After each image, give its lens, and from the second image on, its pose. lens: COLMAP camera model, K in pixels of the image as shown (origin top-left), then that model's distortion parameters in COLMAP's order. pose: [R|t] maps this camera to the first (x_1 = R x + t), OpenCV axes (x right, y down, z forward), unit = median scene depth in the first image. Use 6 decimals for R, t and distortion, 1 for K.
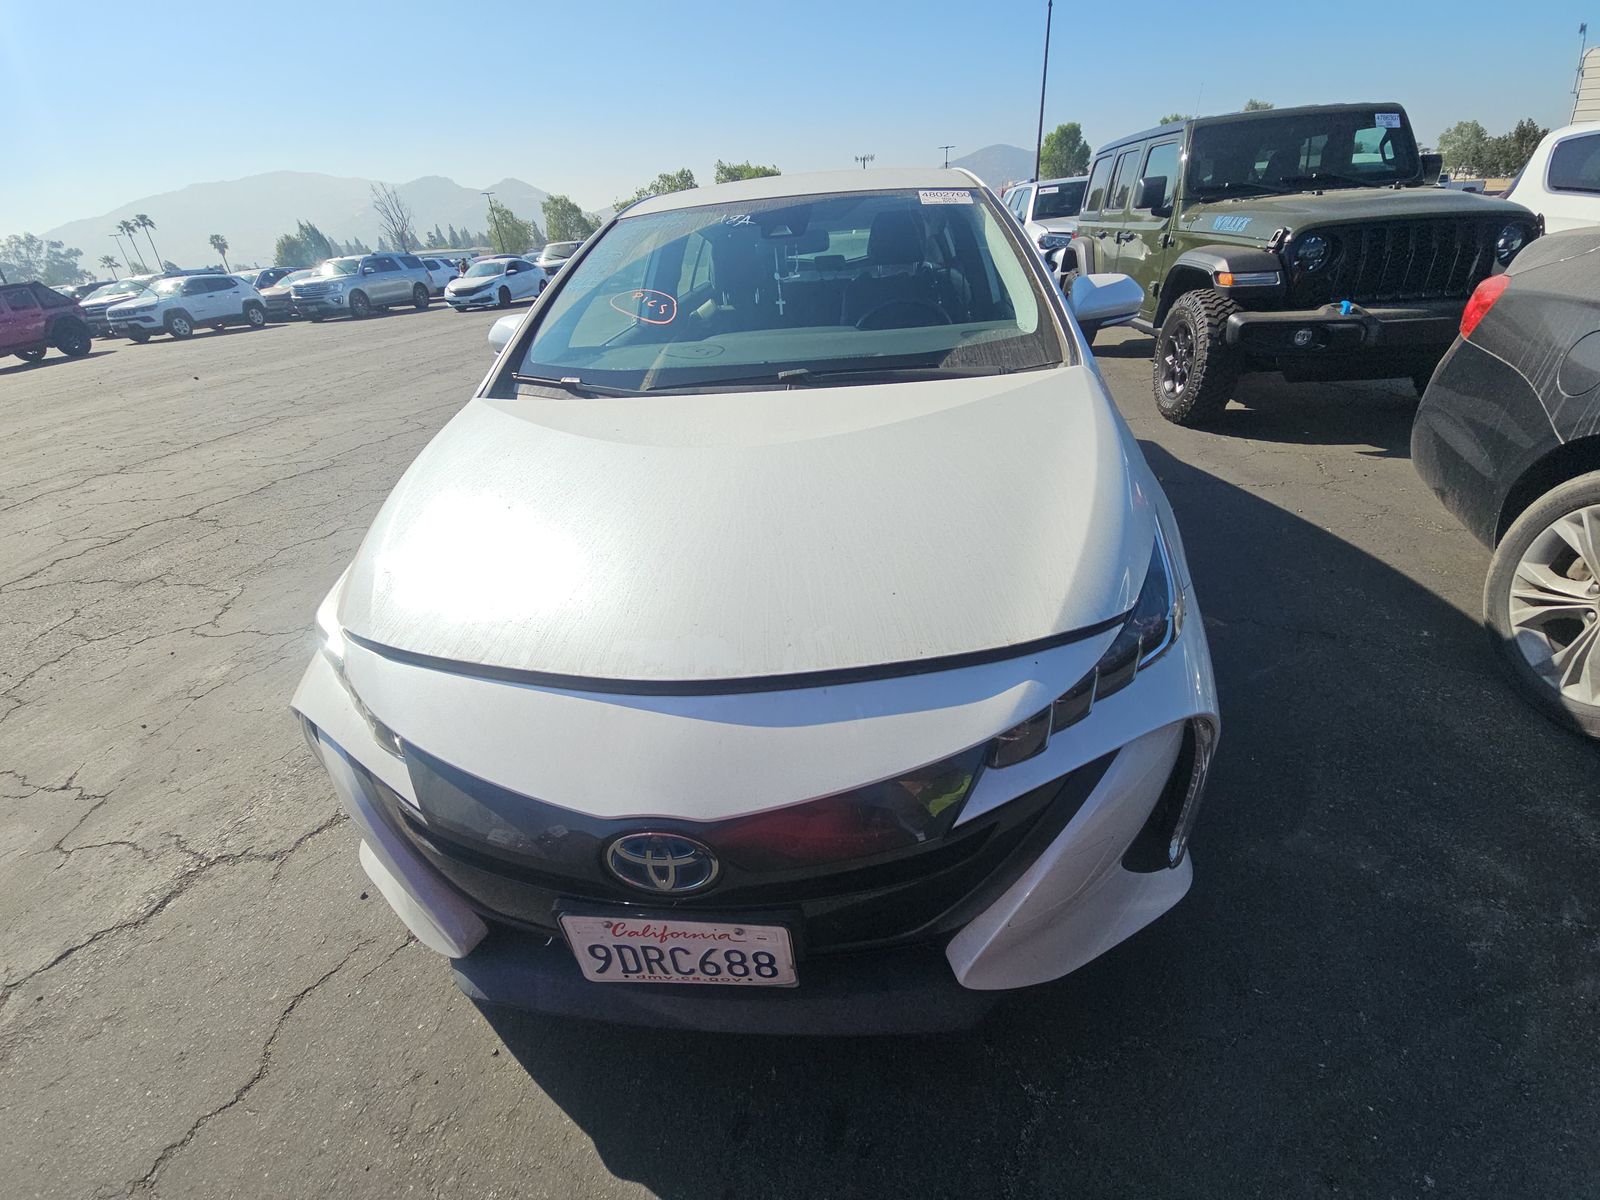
lens RADIAL K [[641.8, 0, 800.0], [0, 641.8, 600.0], [0, 0, 1]] dist [0.090846, -0.043388]
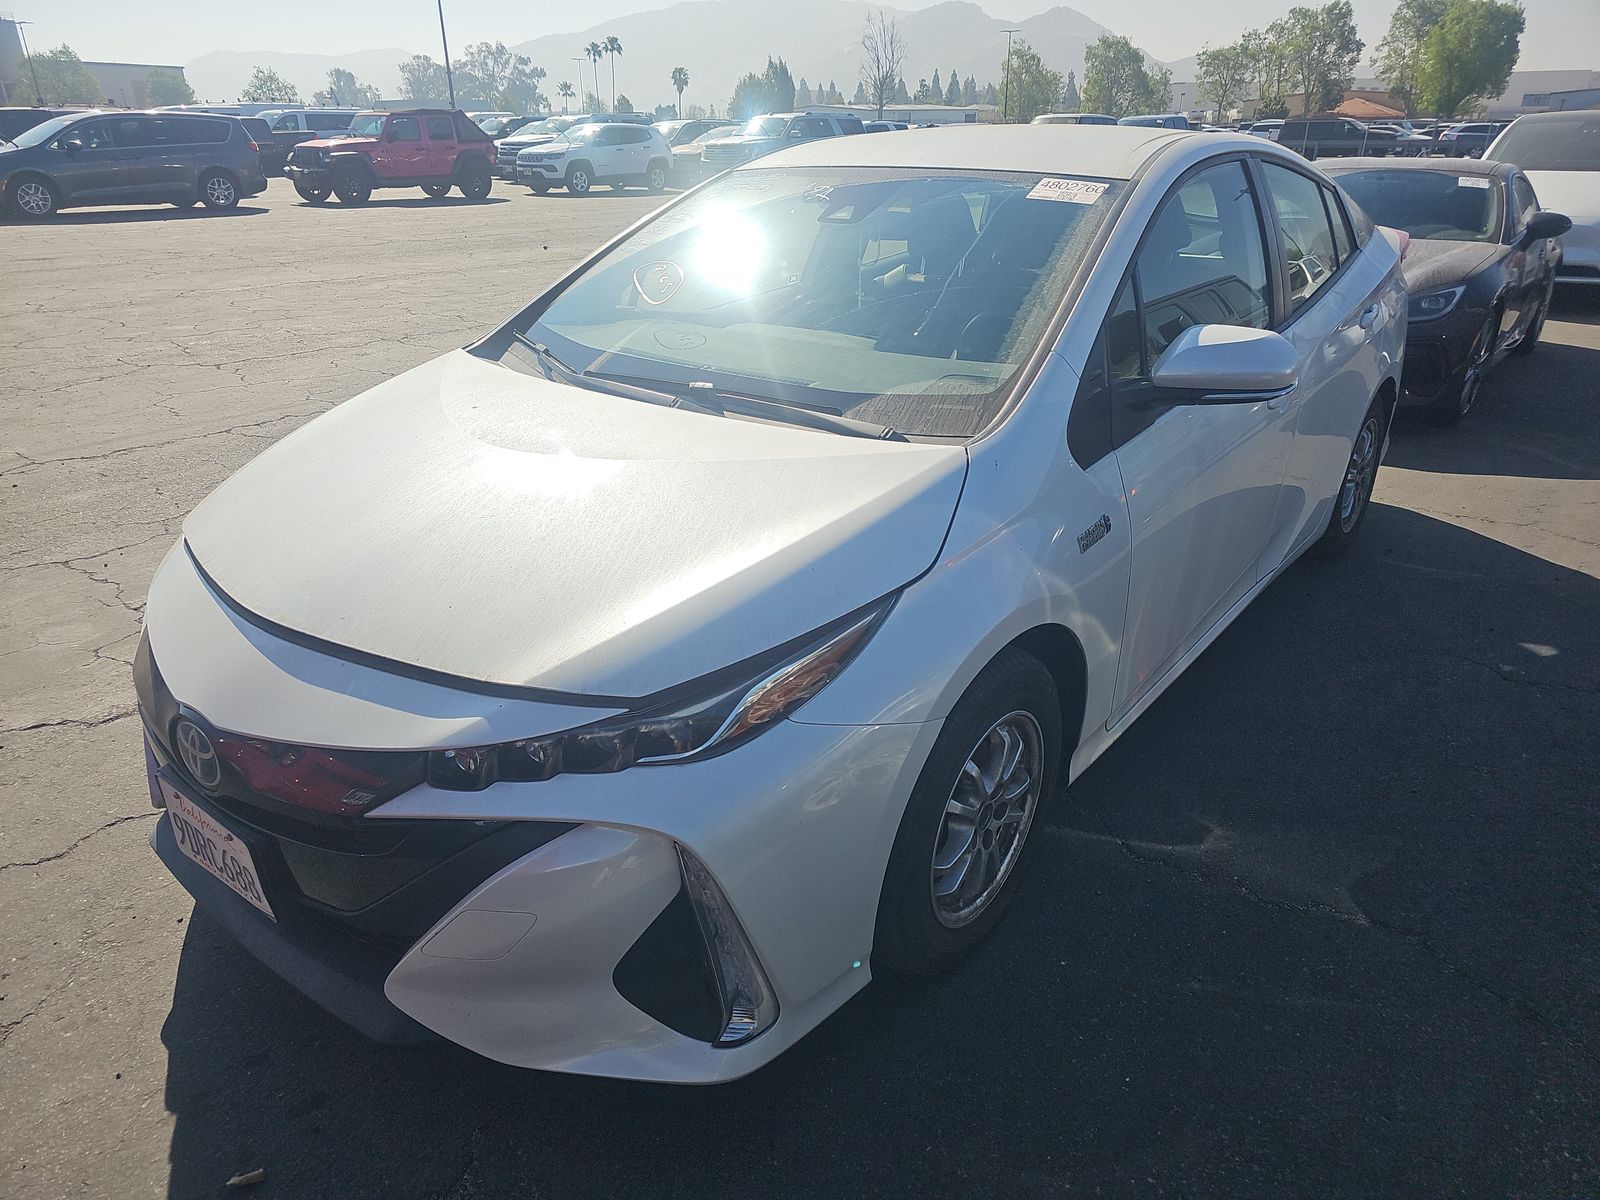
lens RADIAL K [[1150.8, 0, 800.0], [0, 1150.8, 600.0], [0, 0, 1]] dist [0.035318, 0.002780]
pose [[0.825645, 0.289513, -0.484245, 0.121967], [-0.328606, 0.944457, 0.004379, -0.017130], [0.458616, 0.155510, 0.874922, -0.030081]]
